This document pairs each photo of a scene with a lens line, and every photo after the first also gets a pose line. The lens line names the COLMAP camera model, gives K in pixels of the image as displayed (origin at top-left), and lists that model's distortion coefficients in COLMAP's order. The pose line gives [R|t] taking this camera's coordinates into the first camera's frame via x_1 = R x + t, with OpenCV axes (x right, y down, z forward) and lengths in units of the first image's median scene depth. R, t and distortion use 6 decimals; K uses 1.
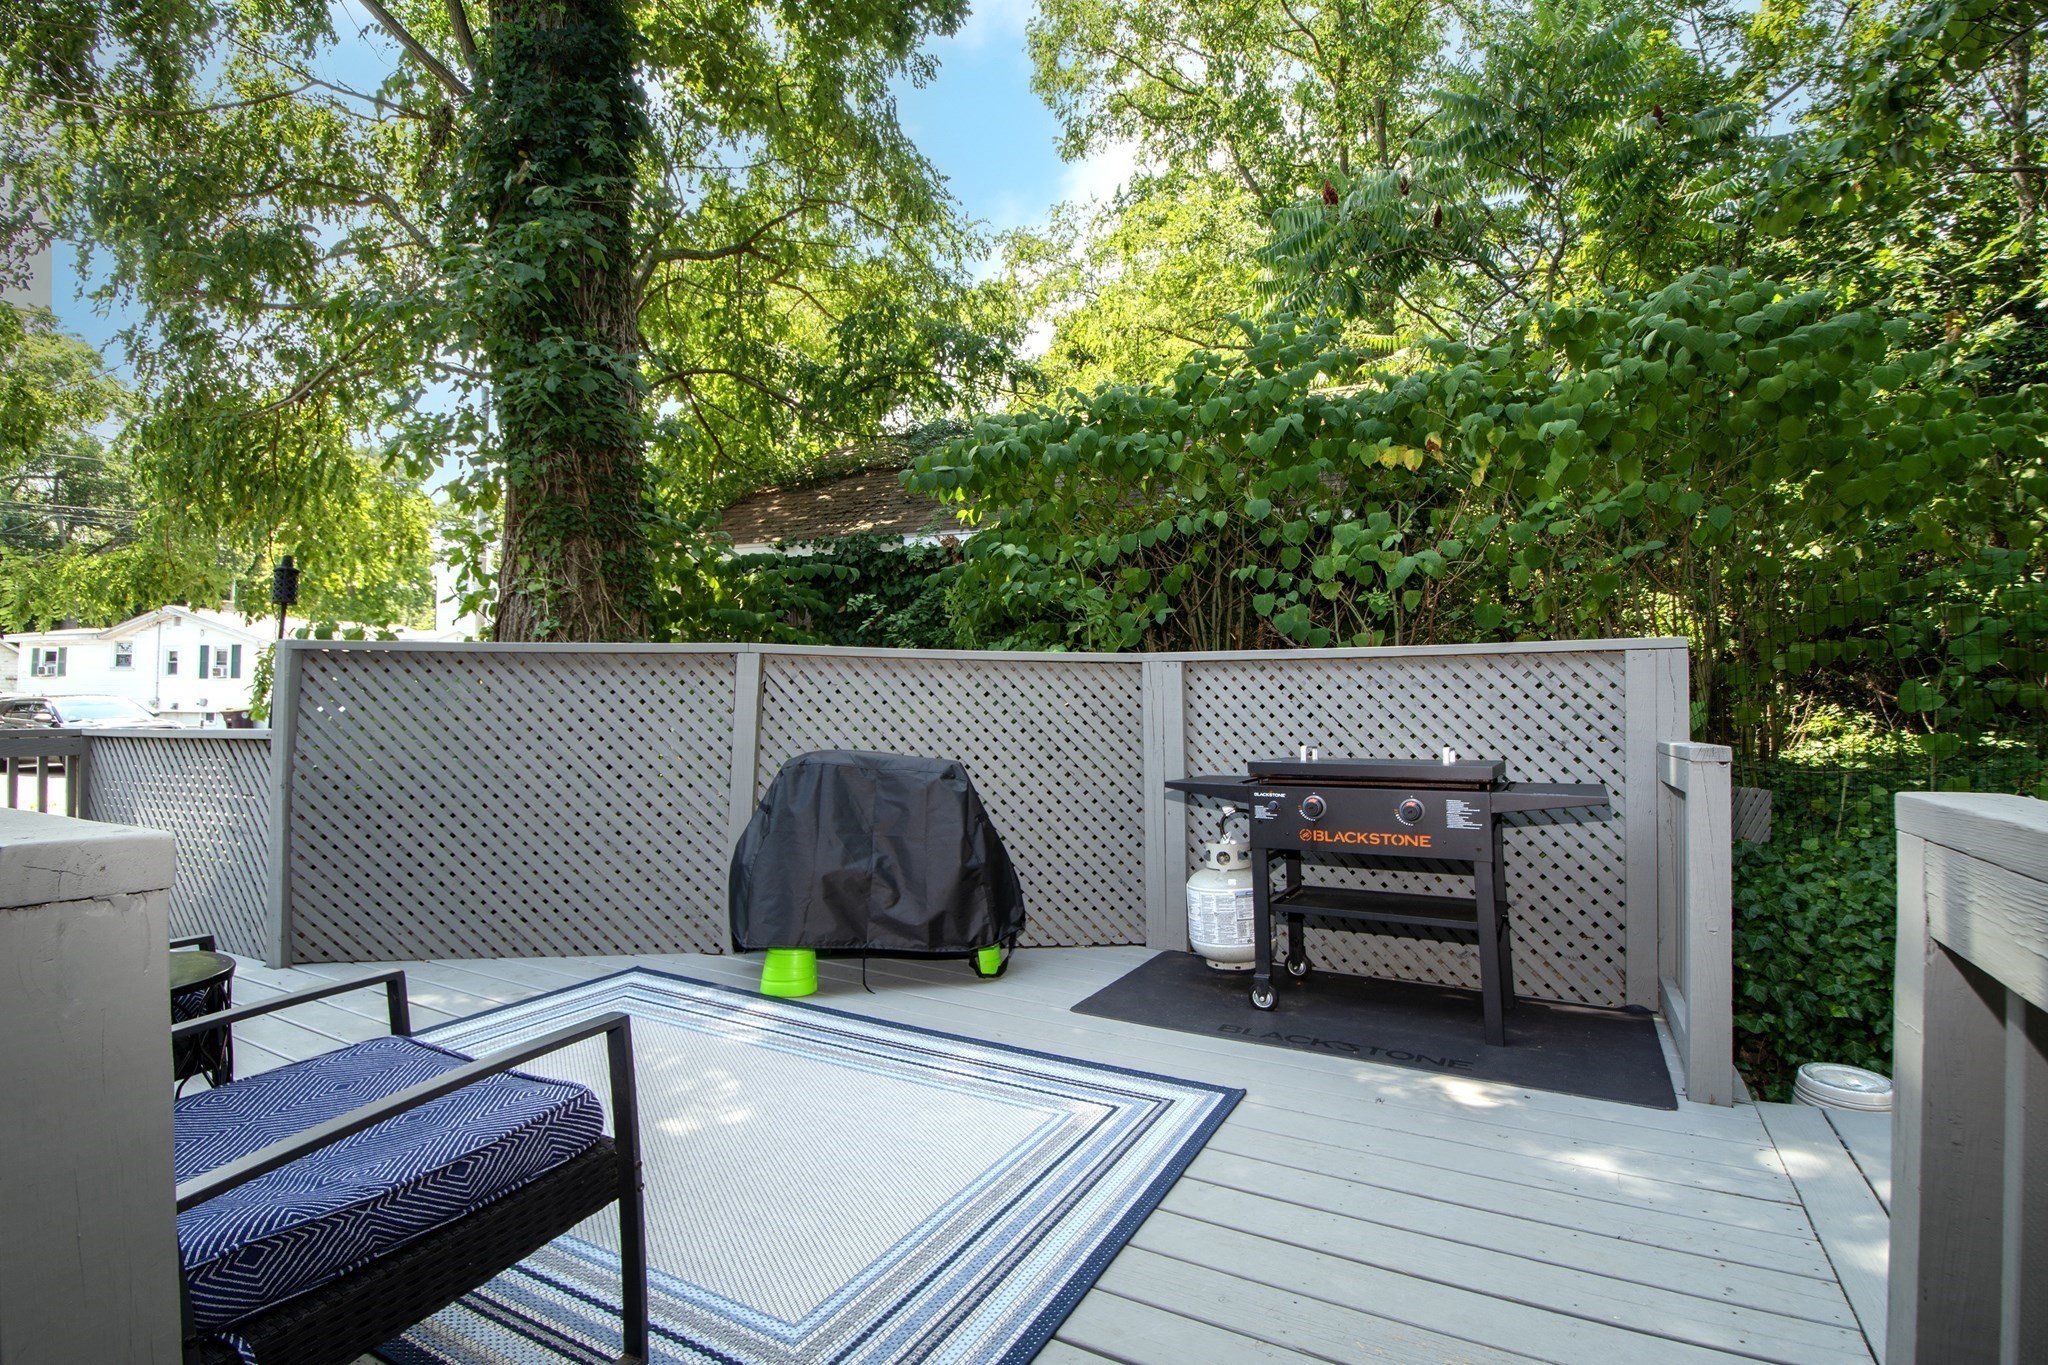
lens RADIAL K [[906.4, 0, 1024.4], [0, 906.4, 682.5], [0, 0, 1]] dist [-0.021743, -0.000745]
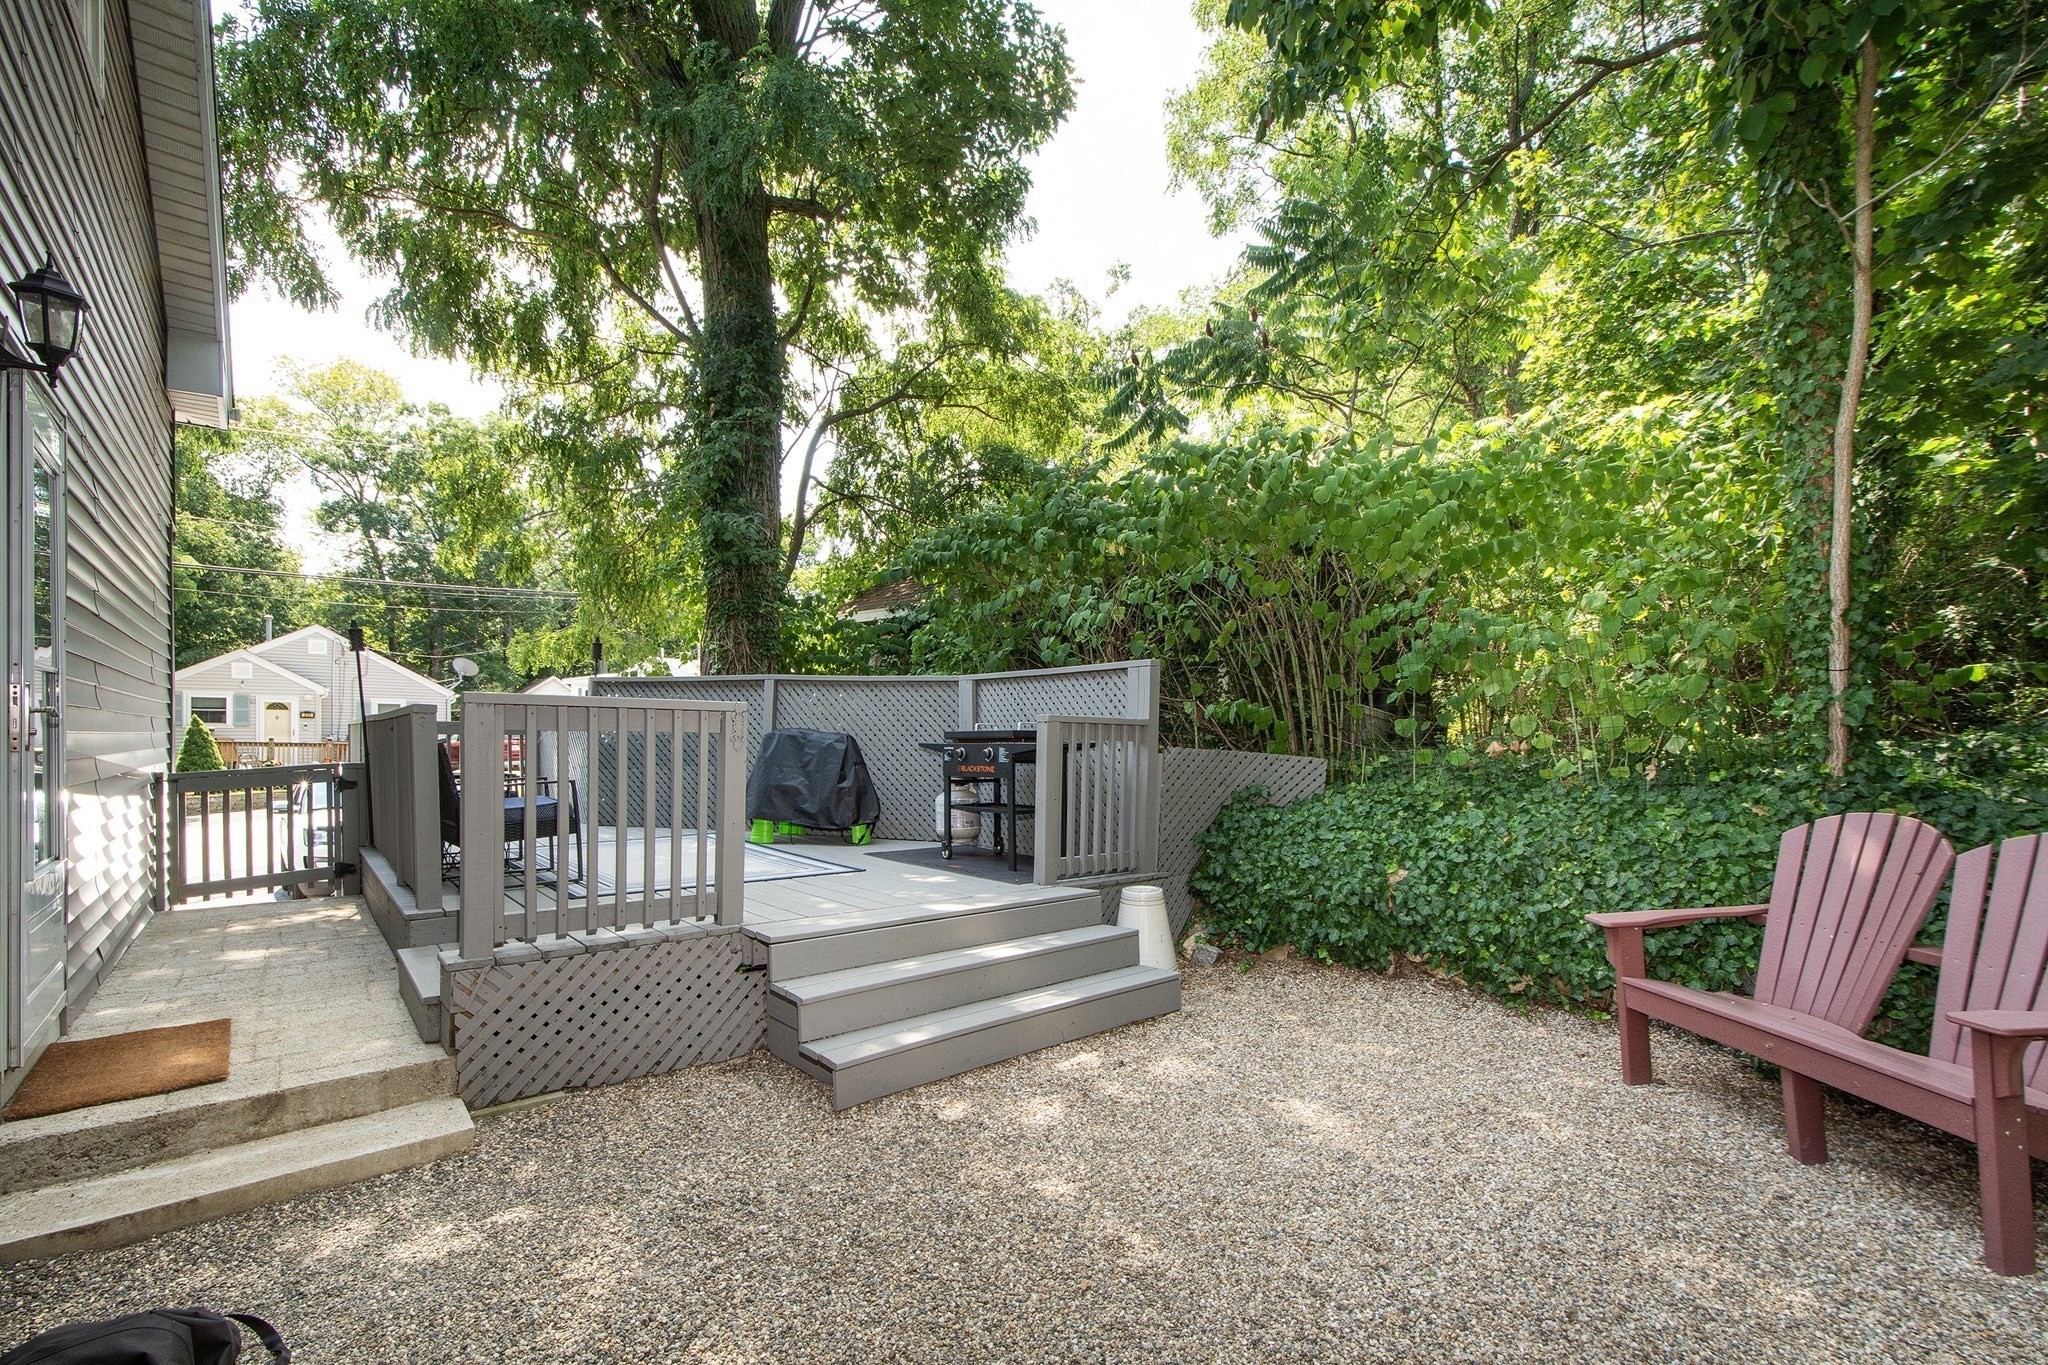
lens RADIAL K [[891.4, 0, 1021.3], [0, 891.4, 780.1], [0, 0, 1]] dist [-0.009207, -0.000536]
pose [[0.922454, 0.026957, -0.385165, 0.853052], [0.003452, 0.996944, 0.078043, 0.031632], [0.386092, -0.073320, 0.919542, -0.527852]]
